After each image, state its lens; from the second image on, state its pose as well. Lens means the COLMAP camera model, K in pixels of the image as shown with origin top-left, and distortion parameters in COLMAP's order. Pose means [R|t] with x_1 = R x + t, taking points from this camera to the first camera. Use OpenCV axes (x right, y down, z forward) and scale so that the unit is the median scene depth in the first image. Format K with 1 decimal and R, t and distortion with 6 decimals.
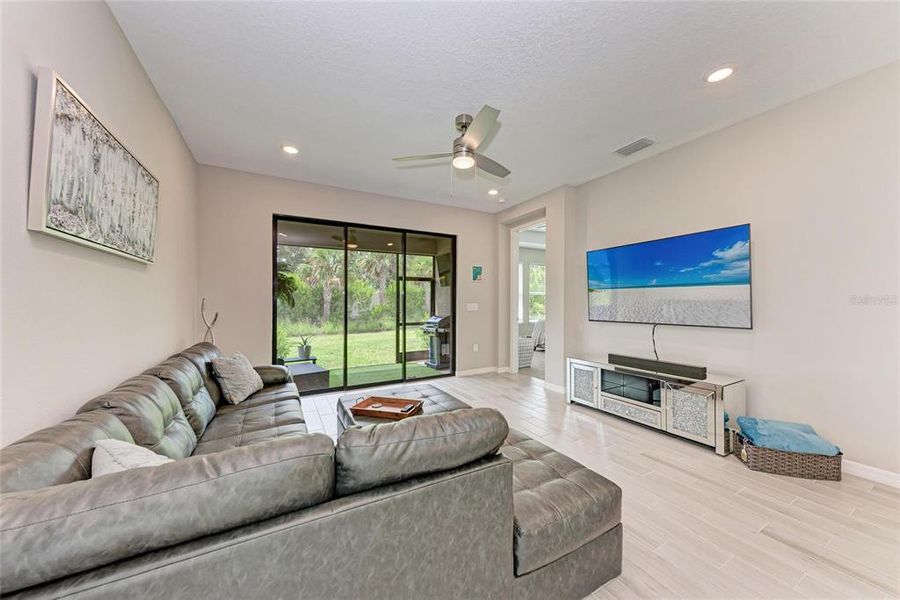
lens RADIAL K [[311.4, 0, 453.1], [0, 311.4, 303.5], [0, 0, 1]] dist [0.008512, -0.004207]
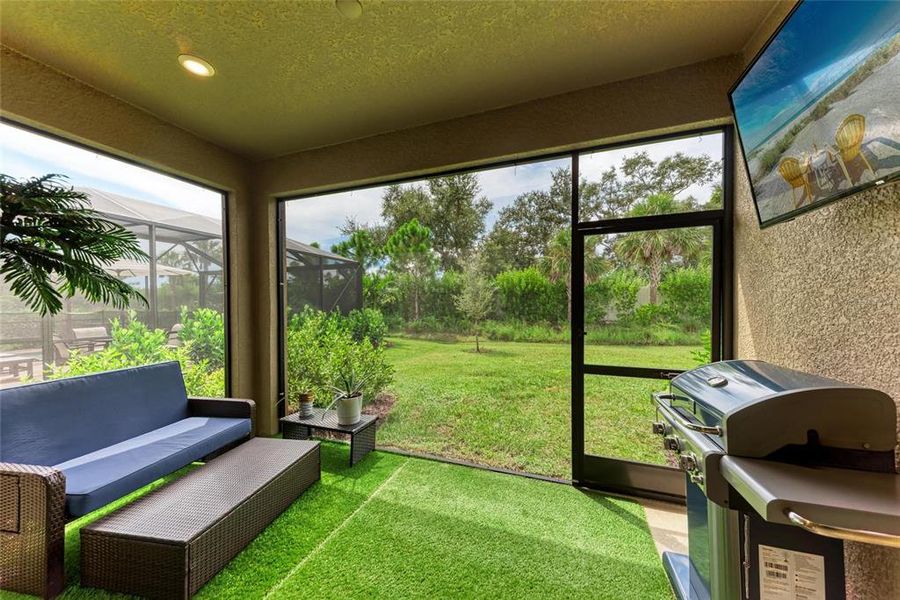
lens RADIAL K [[311.4, 0, 453.1], [0, 311.4, 303.5], [0, 0, 1]] dist [0.008512, -0.004207]
pose [[0.656404, -0.008033, -0.754367, -0.015827], [0.011673, 0.999932, -0.000491, -0.007455], [0.754319, -0.008484, 0.656453, 0.642801]]
